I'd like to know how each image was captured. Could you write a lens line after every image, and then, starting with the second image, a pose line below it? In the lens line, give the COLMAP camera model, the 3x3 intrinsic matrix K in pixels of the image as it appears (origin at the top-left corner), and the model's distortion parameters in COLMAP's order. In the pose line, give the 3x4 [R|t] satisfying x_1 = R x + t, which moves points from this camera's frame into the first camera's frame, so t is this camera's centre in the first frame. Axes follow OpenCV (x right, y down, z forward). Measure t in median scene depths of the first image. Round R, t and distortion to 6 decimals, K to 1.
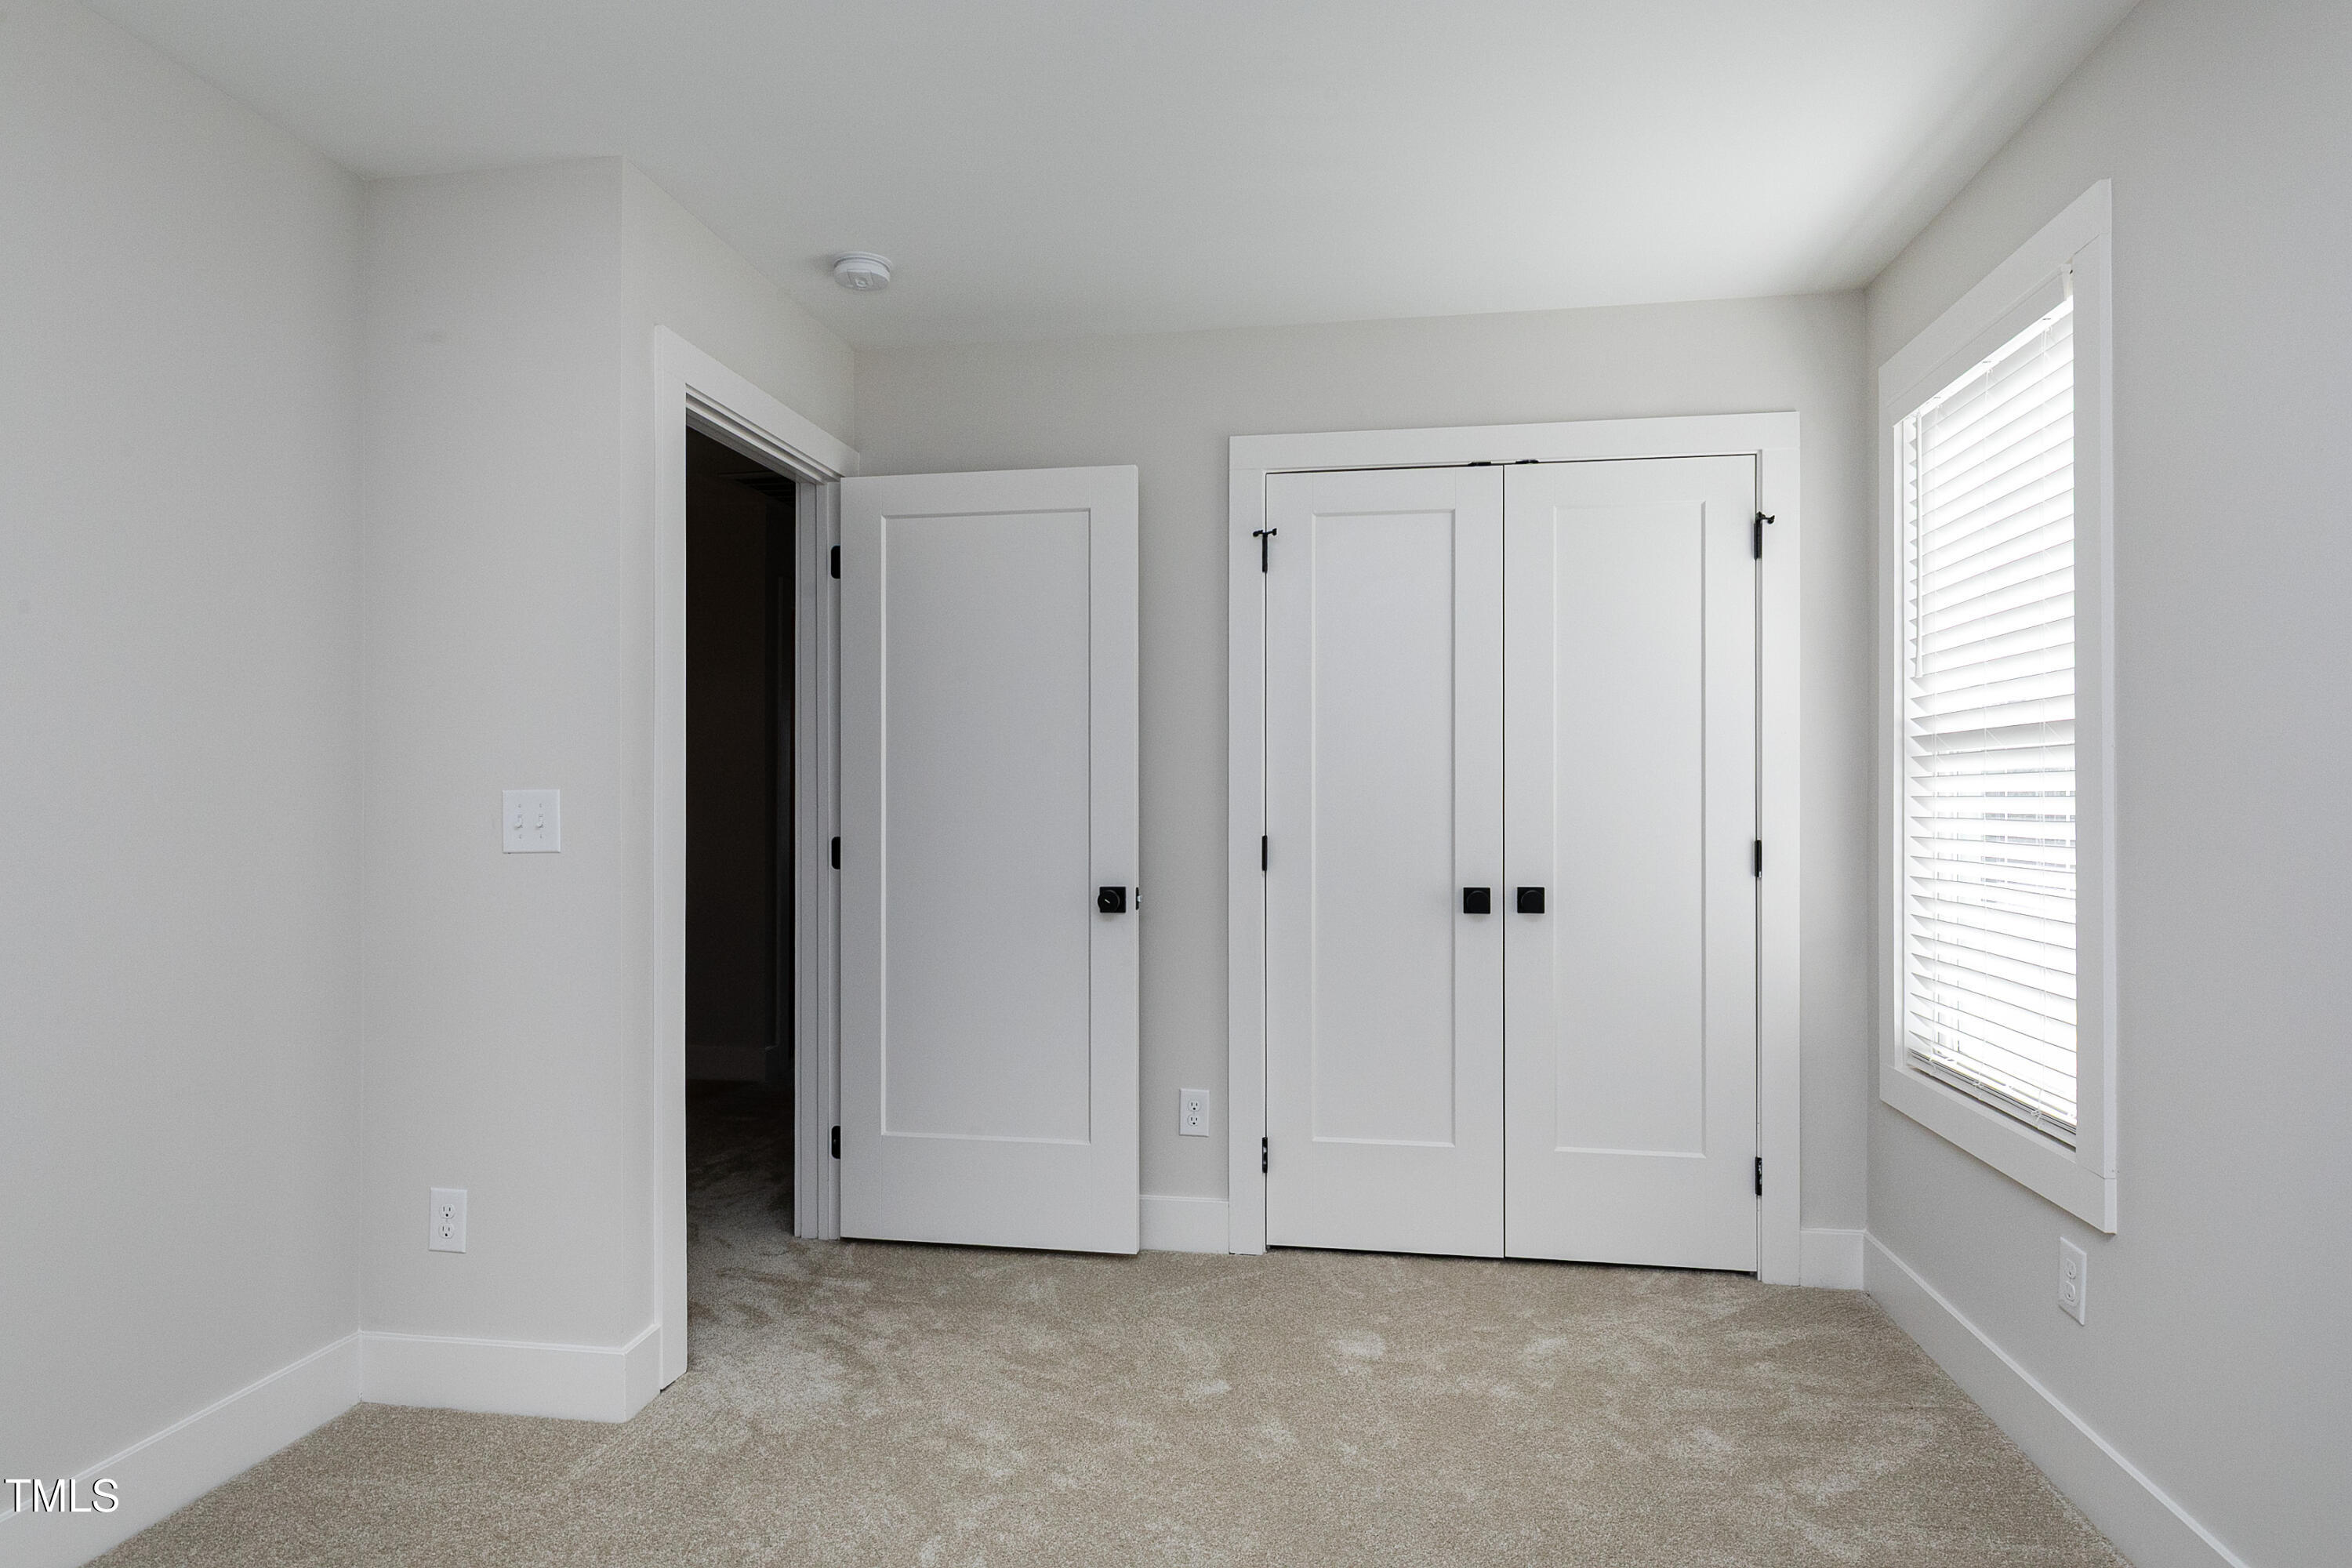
lens RADIAL K [[1285.3, 0, 1176.0], [0, 1285.3, 784.0], [0, 0, 1]] dist [0.004668, -0.000511]
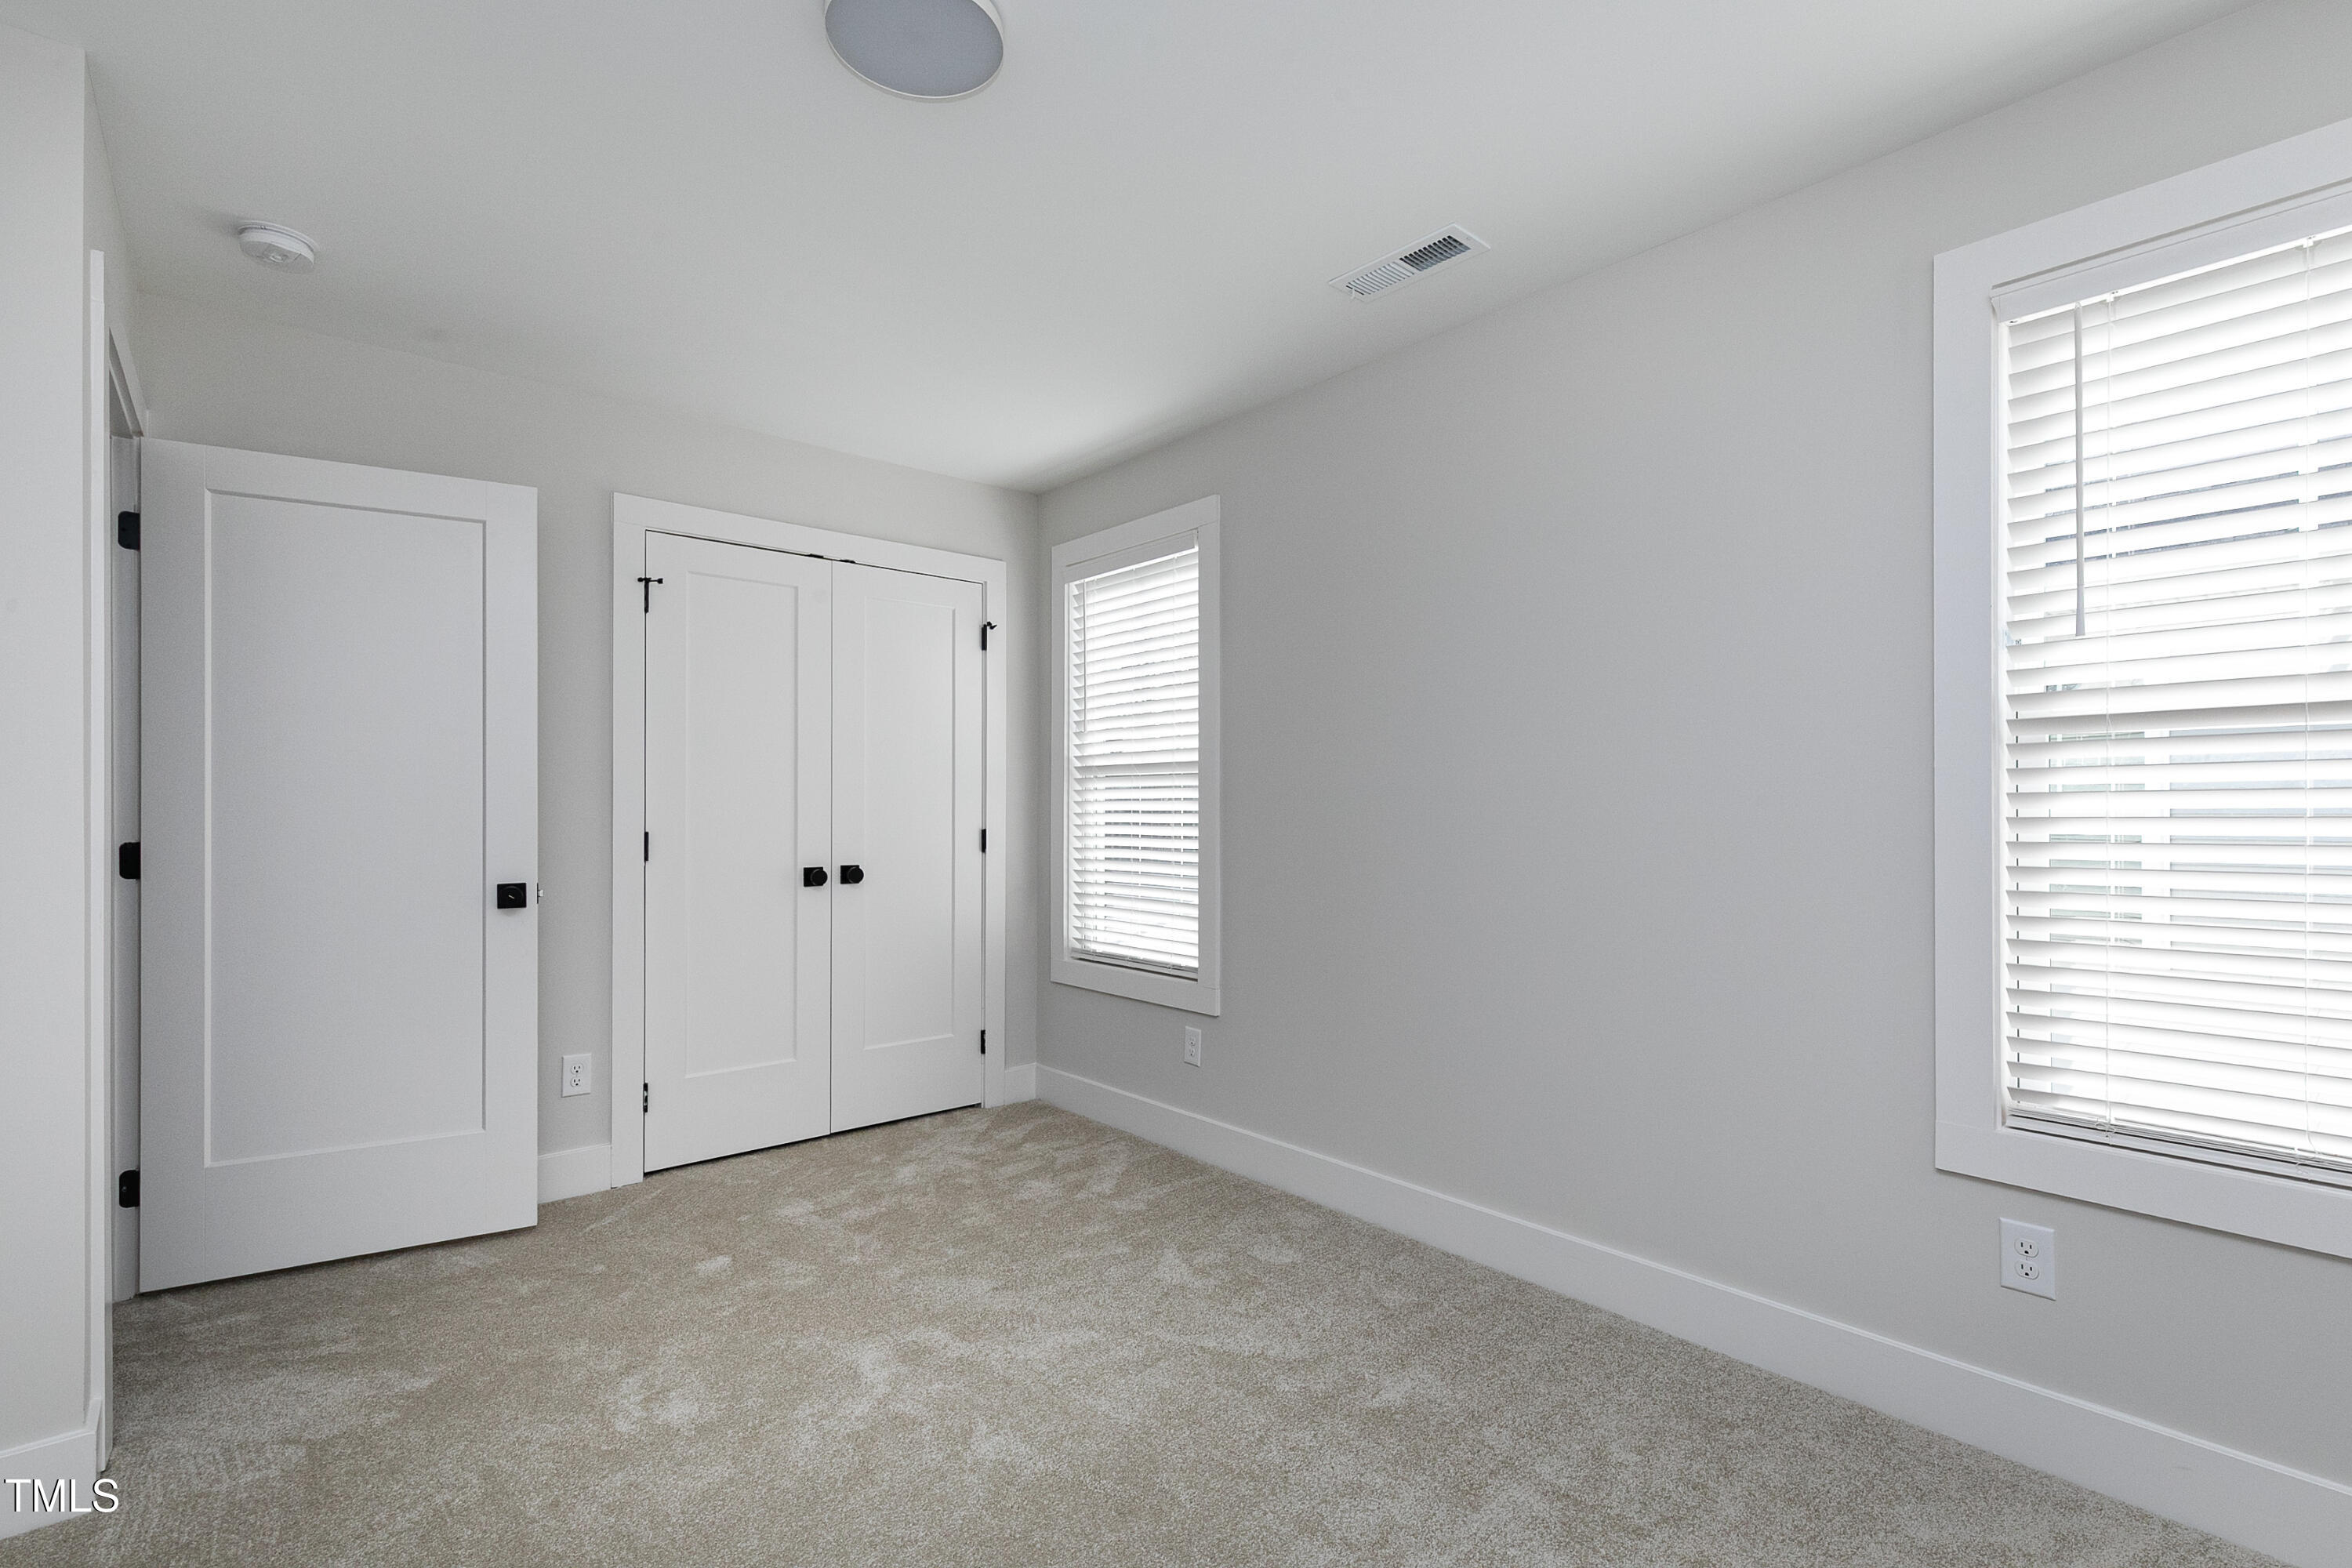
lens RADIAL K [[1070.3, 0, 1174.9], [0, 1070.3, 789.5], [0, 0, 1]] dist [0.004541, -0.000890]
pose [[0.645332, 0.012032, 0.763807, -0.423009], [-0.011966, 0.999912, -0.005642, -0.000243], [-0.763808, -0.005499, 0.645420, -0.027094]]
